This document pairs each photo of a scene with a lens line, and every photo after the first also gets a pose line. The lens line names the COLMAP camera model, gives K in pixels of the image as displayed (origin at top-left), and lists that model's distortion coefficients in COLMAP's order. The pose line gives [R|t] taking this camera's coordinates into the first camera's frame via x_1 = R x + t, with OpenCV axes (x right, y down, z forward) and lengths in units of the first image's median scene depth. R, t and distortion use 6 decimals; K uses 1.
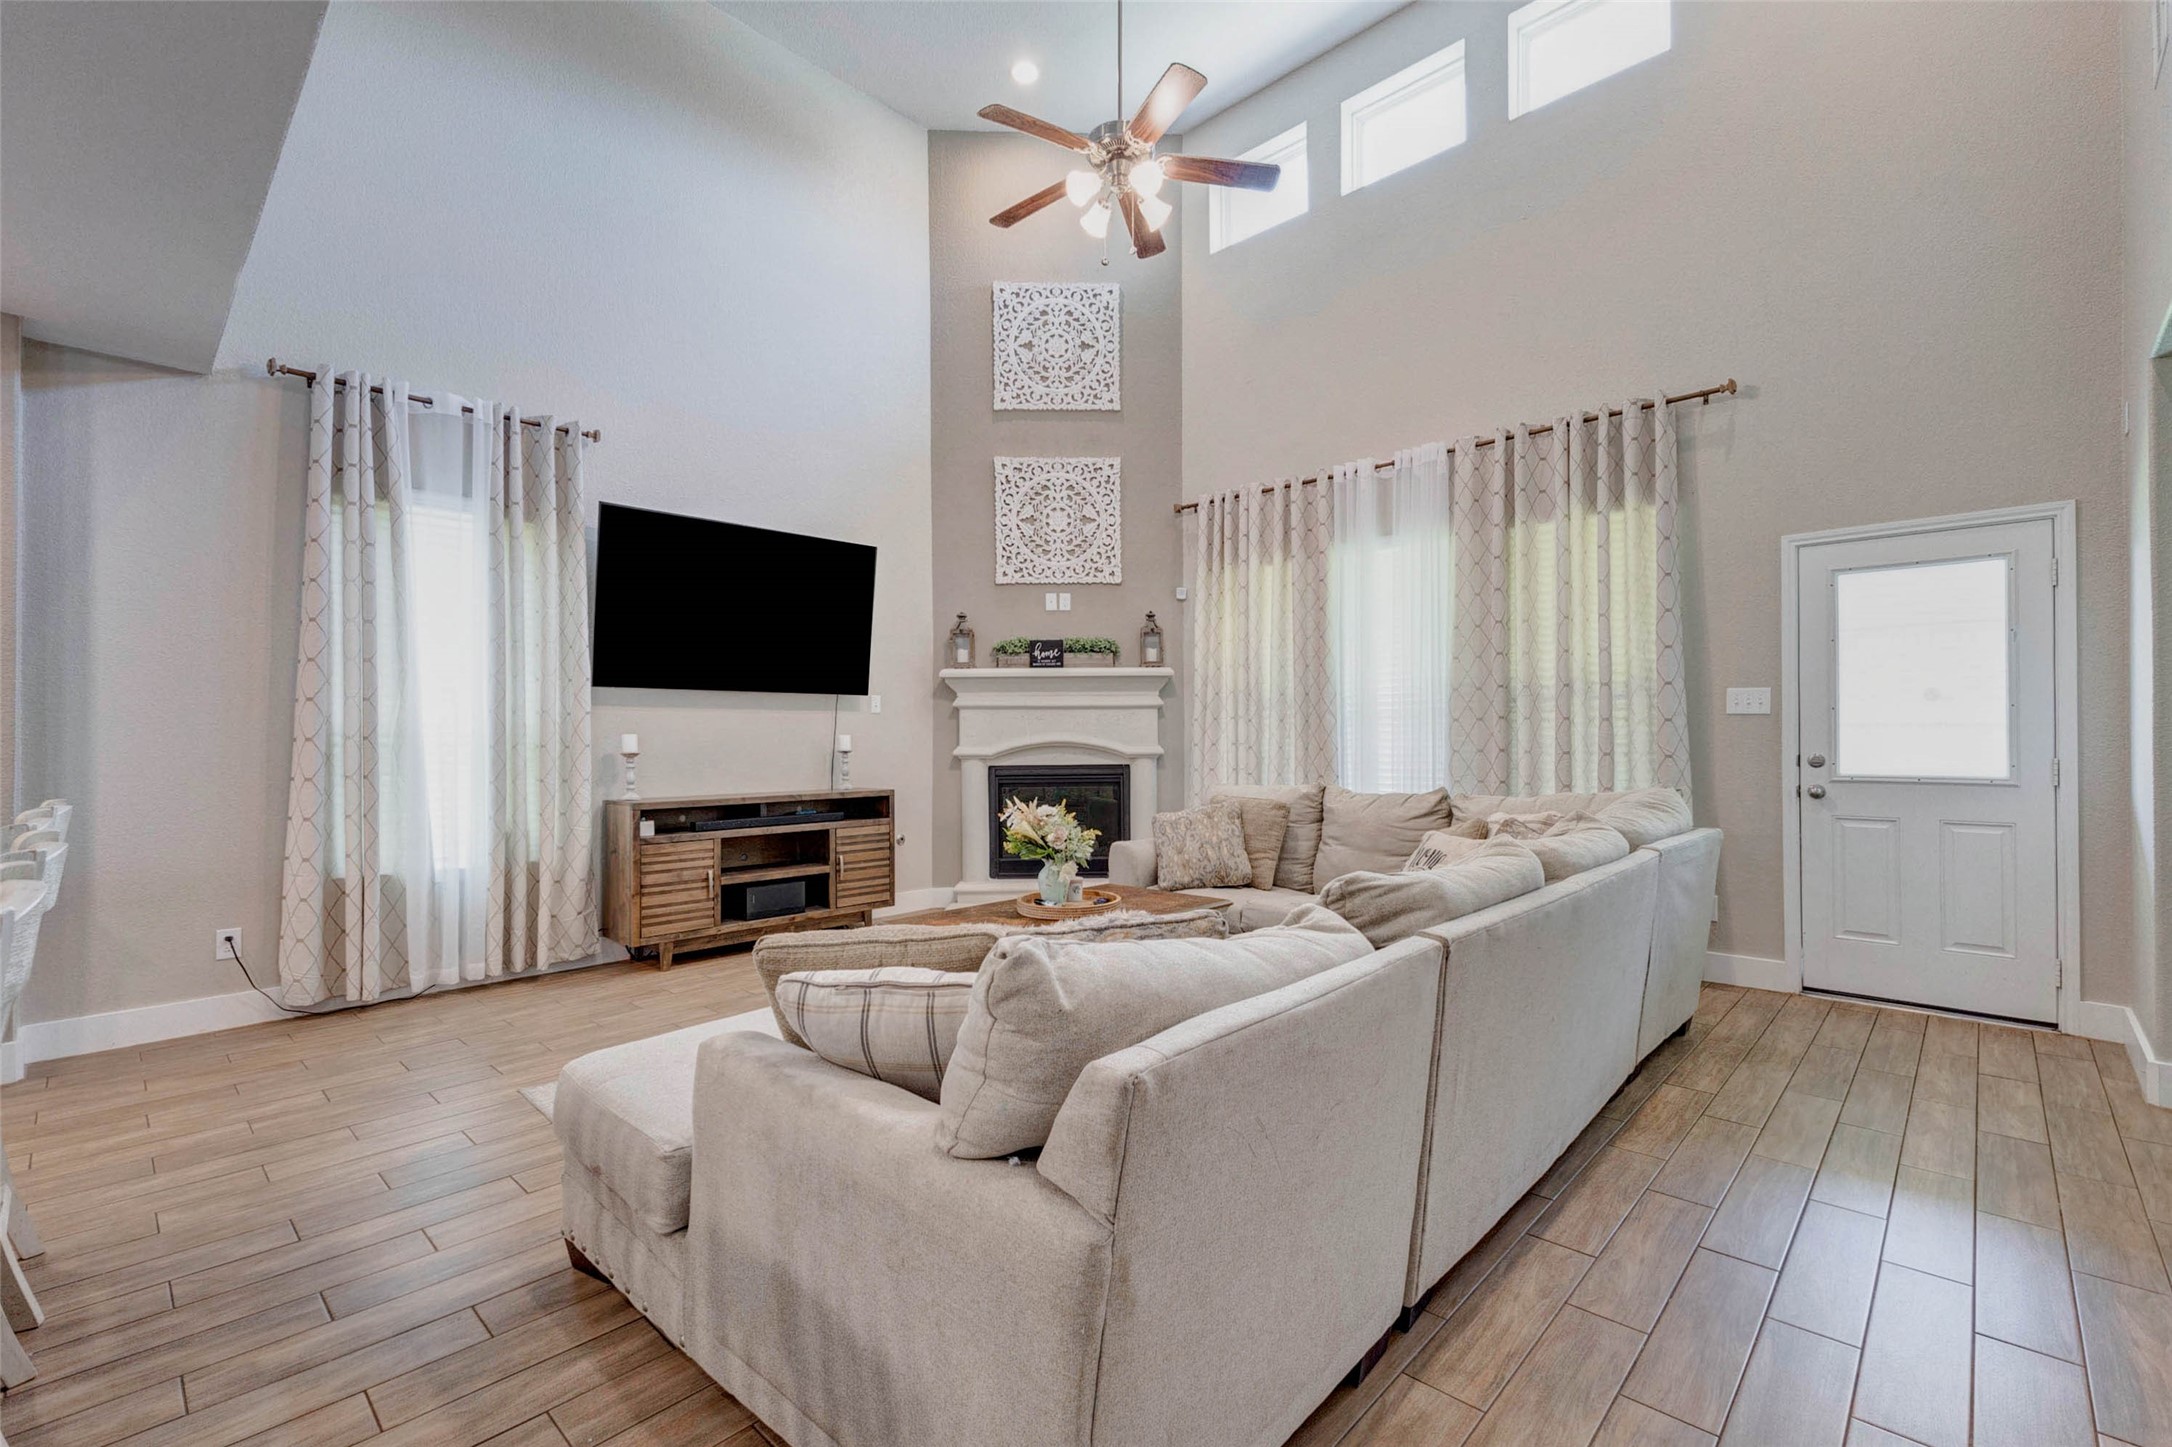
lens RADIAL K [[936.6, 0, 1086.5], [0, 936.6, 729.2], [0, 0, 1]] dist [0.015070, -0.000041]
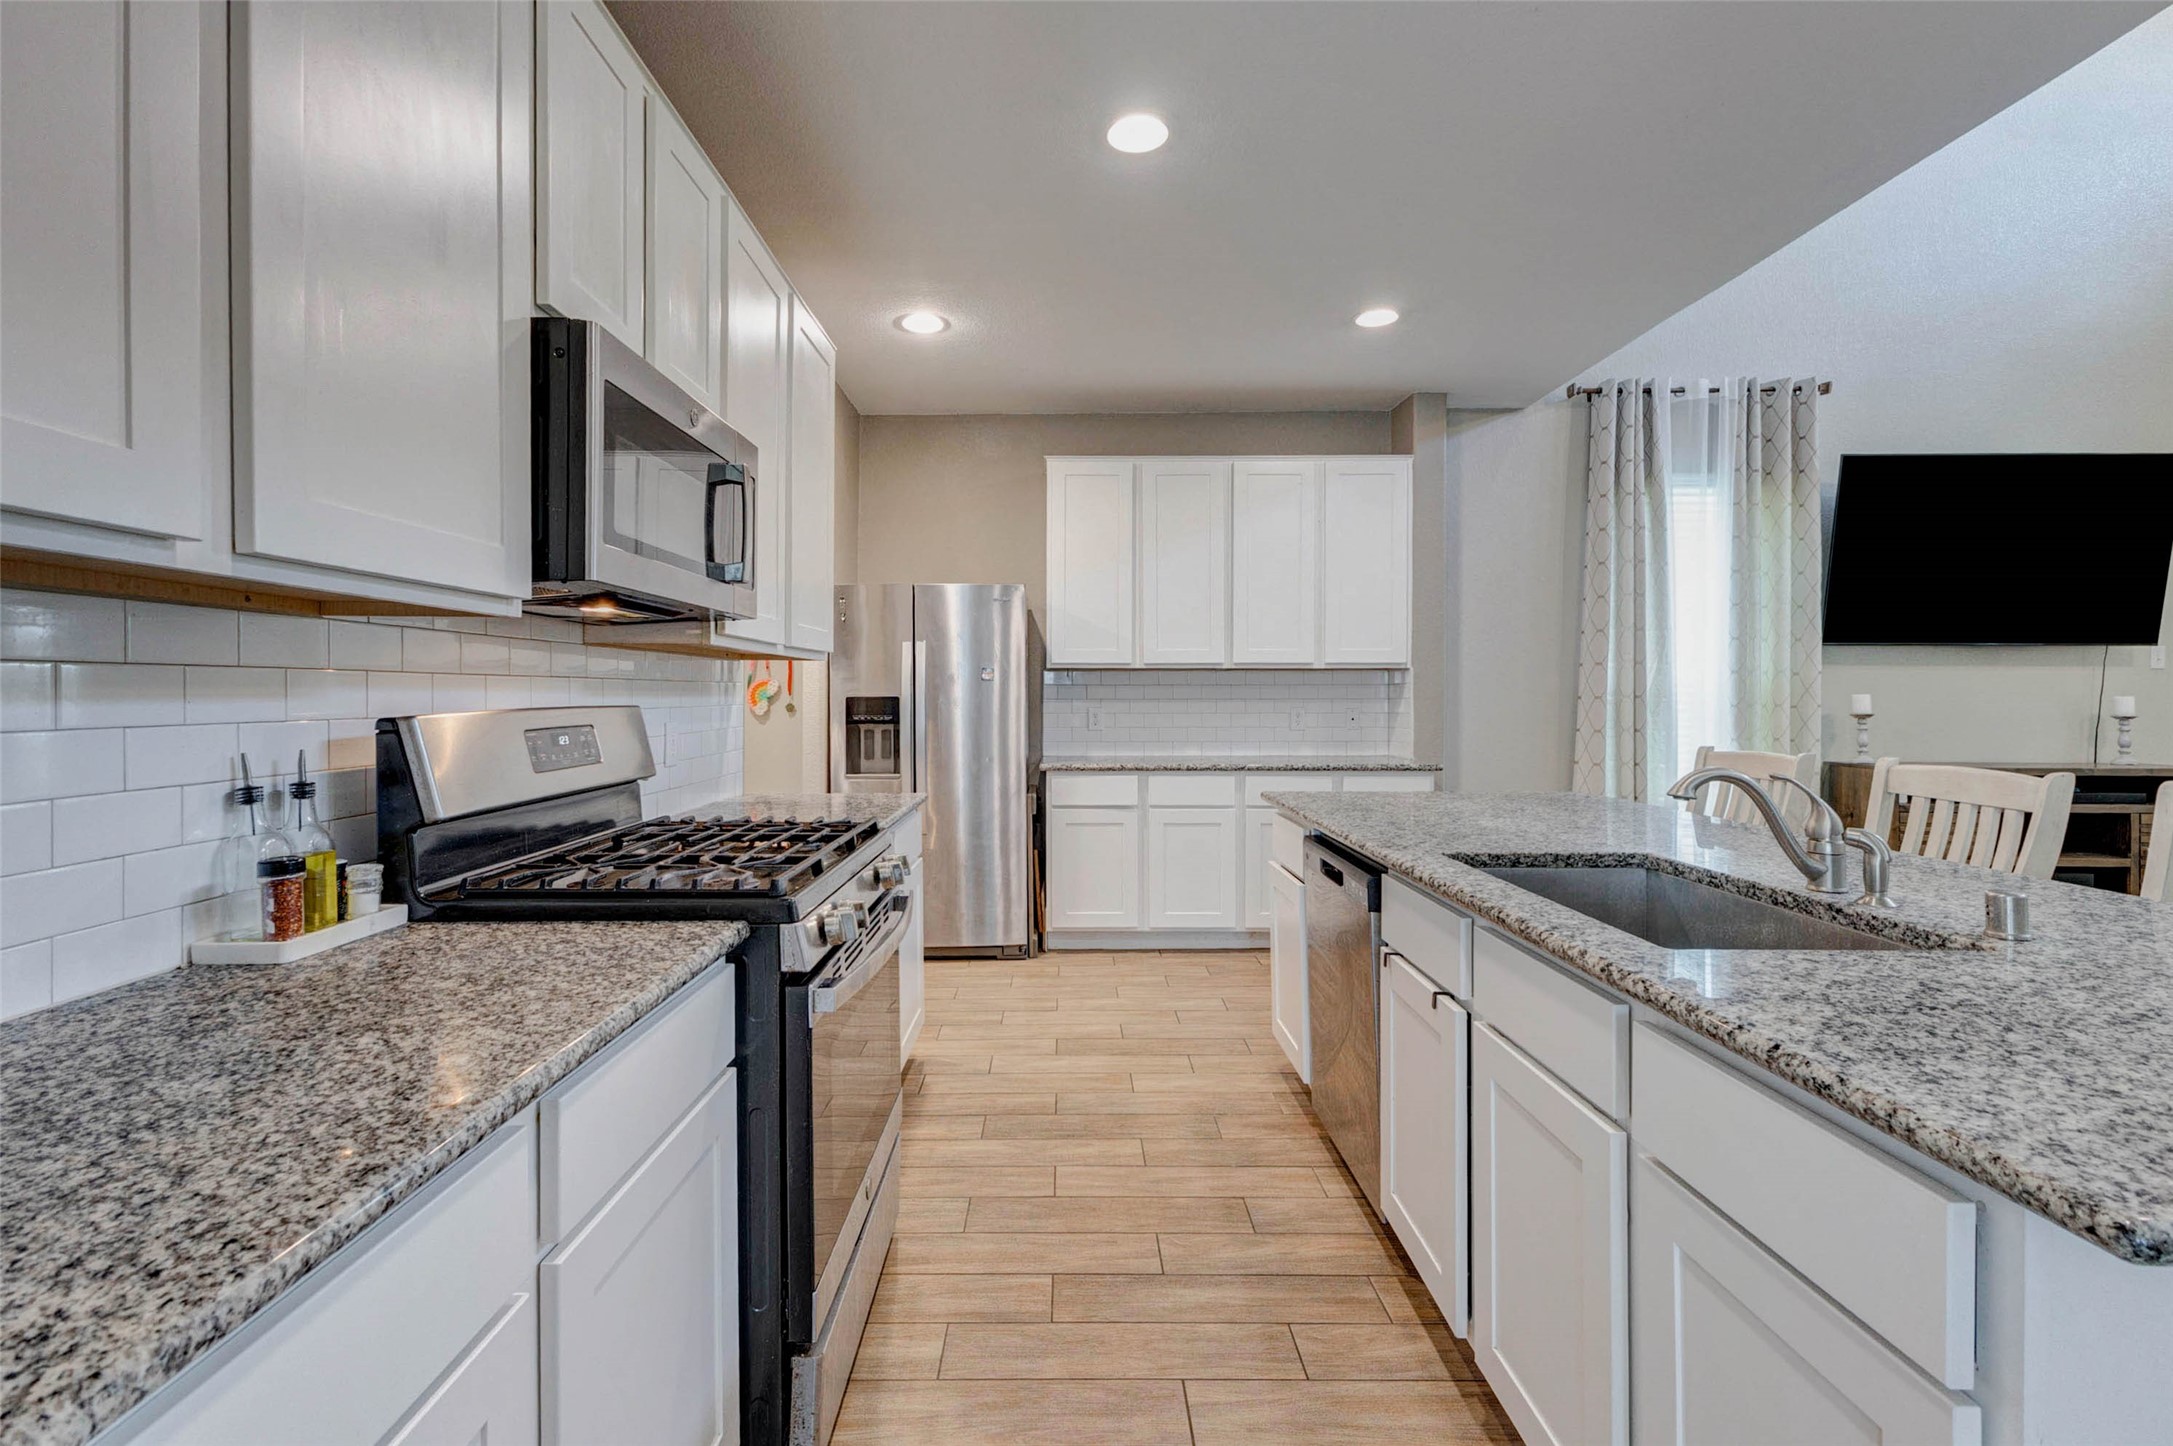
lens RADIAL K [[952.3, 0, 1081.6], [0, 952.3, 706.2], [0, 0, 1]] dist [0.002941, -0.000081]
pose [[0.681002, 0.017442, -0.732074, -0.315914], [0.000168, 0.999713, 0.023975, -0.005826], [0.732282, -0.016450, 0.680803, -0.242244]]
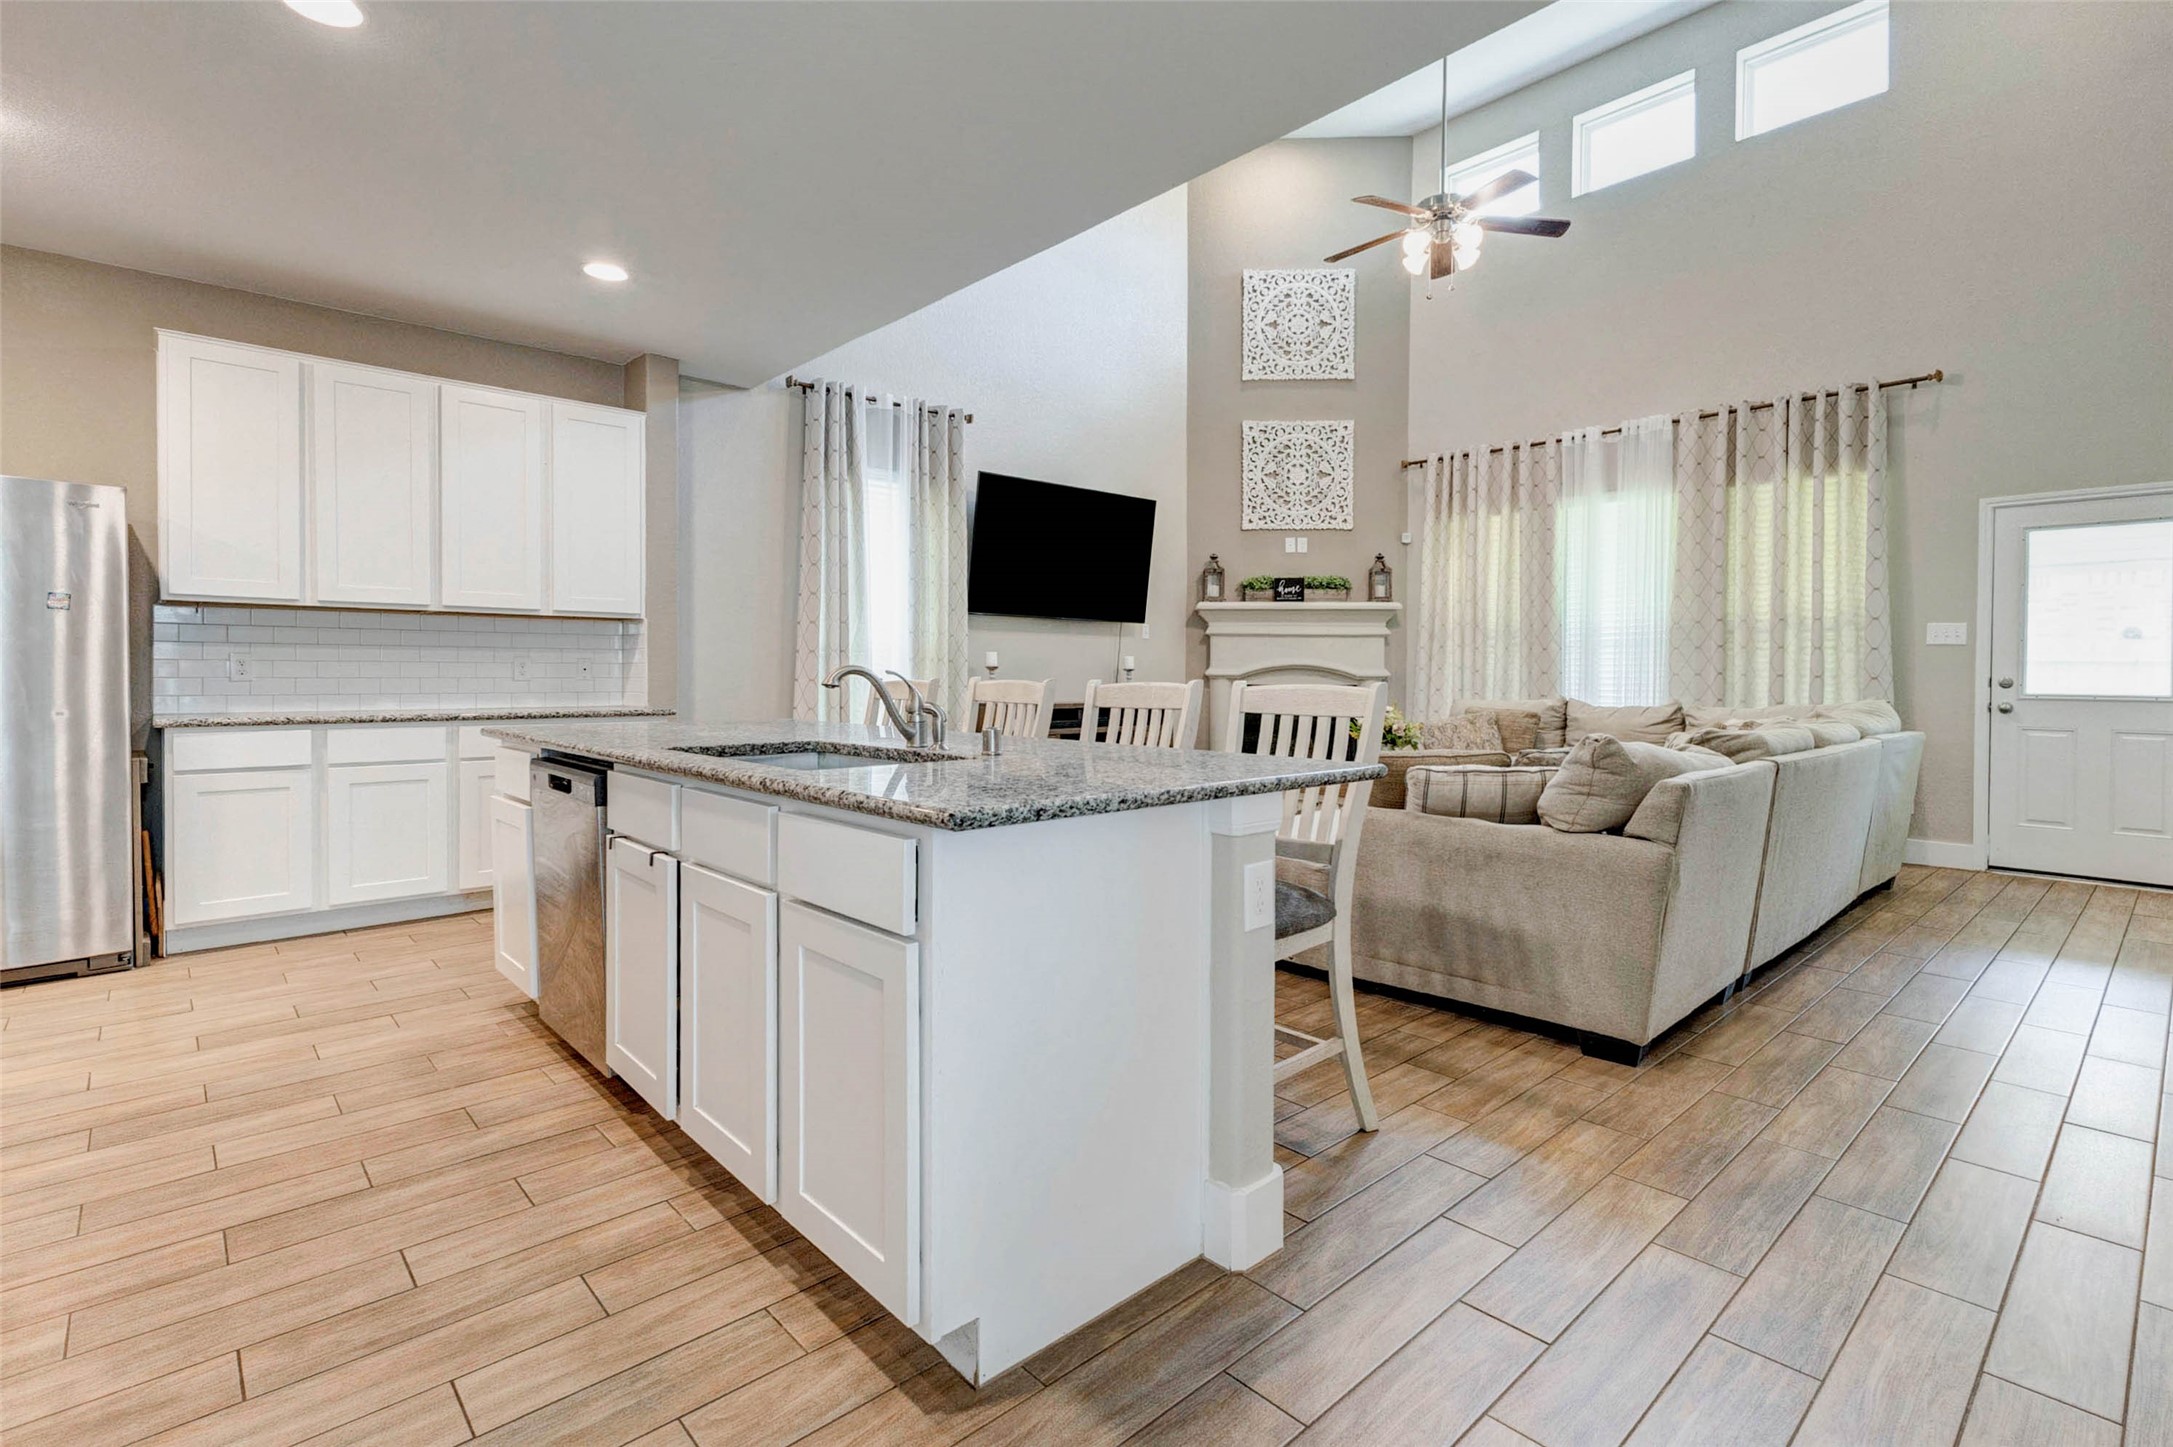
lens RADIAL K [[983.3, 0, 1063.1], [0, 983.3, 681.0], [0, 0, 1]] dist [0.015053, -0.001410]
pose [[0.995309, 0.015034, -0.095575, -0.260661], [-0.013352, 0.999745, 0.018220, 0.019344], [0.095825, -0.016858, 0.995255, -0.326282]]
